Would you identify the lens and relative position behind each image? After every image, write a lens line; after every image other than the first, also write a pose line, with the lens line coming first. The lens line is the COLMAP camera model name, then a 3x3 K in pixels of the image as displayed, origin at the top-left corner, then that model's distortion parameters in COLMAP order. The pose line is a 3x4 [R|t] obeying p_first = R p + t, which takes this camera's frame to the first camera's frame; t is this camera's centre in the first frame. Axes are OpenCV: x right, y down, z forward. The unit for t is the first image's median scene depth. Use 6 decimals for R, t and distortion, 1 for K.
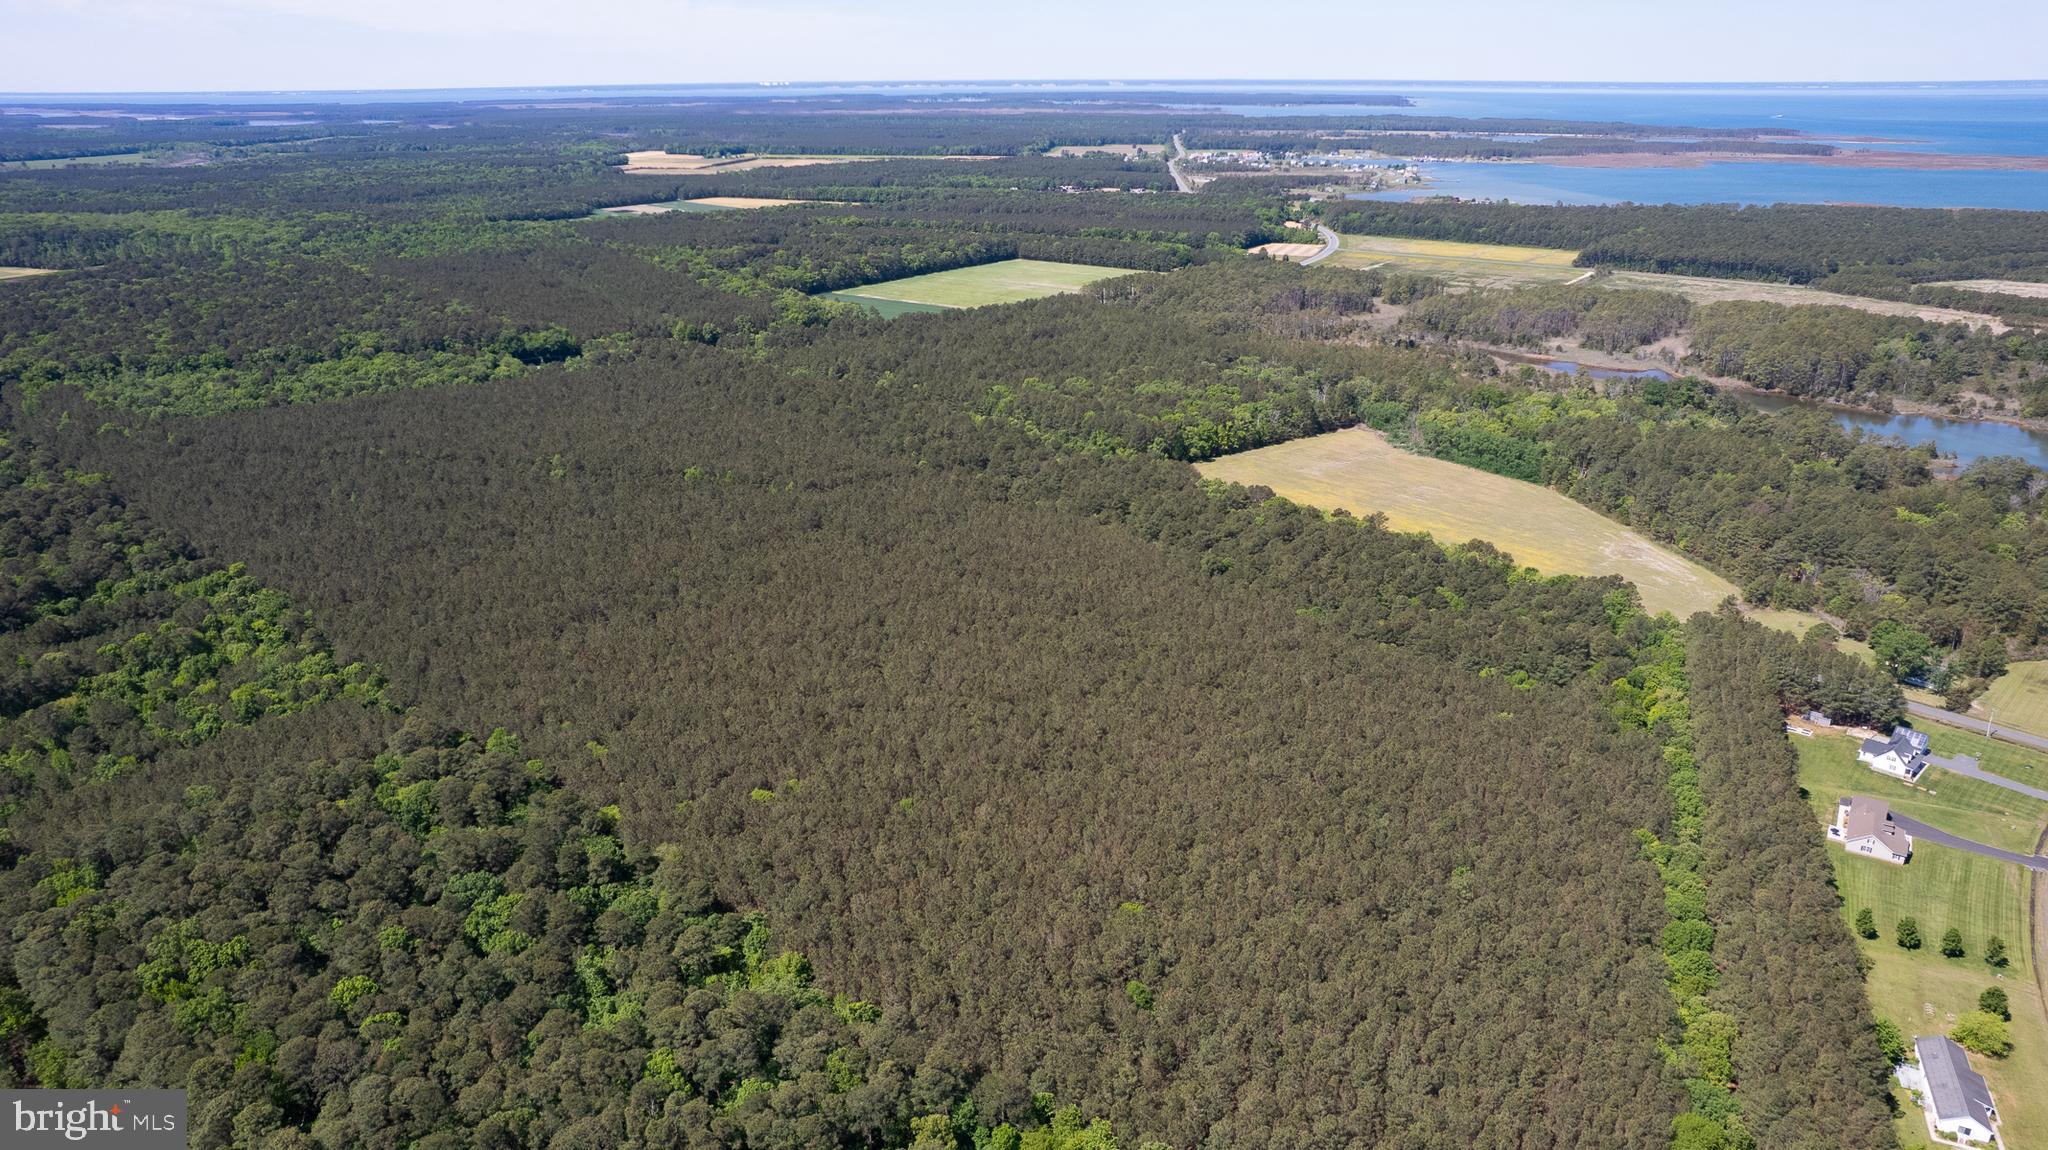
lens RADIAL K [[1350.0, 0, 1010.0], [0, 1350.0, 571.1], [0, 0, 1]] dist [-0.083476, 0.079048]
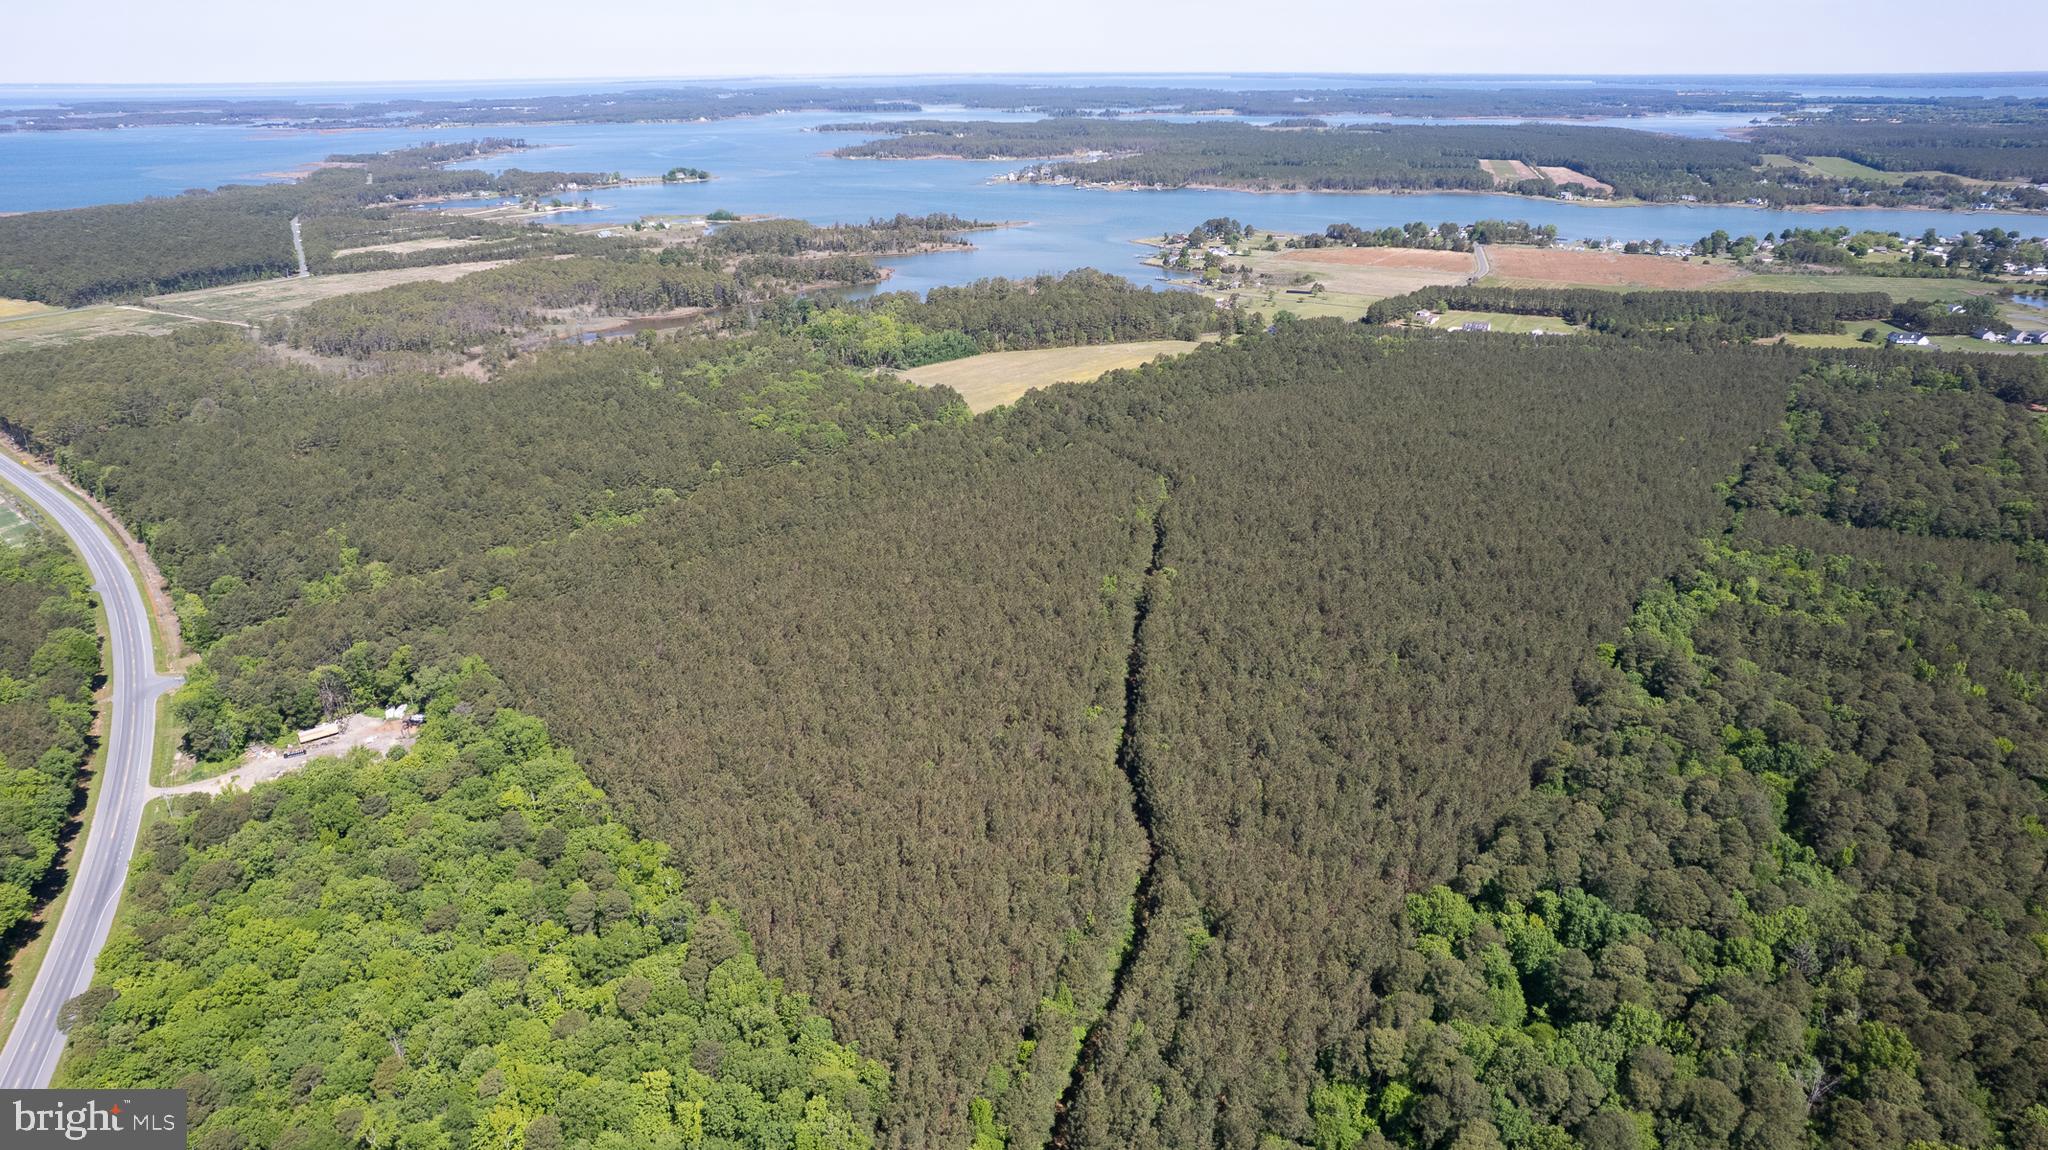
lens RADIAL K [[1312.5, 0, 1014.2], [0, 1312.5, 576.0], [0, 0, 1]] dist [-0.079488, 0.075132]
pose [[-0.115759, -0.358191, 0.926444, -0.729457], [0.353897, 0.856631, 0.375419, -0.278558], [-0.928093, 0.371324, 0.027600, 0.757778]]
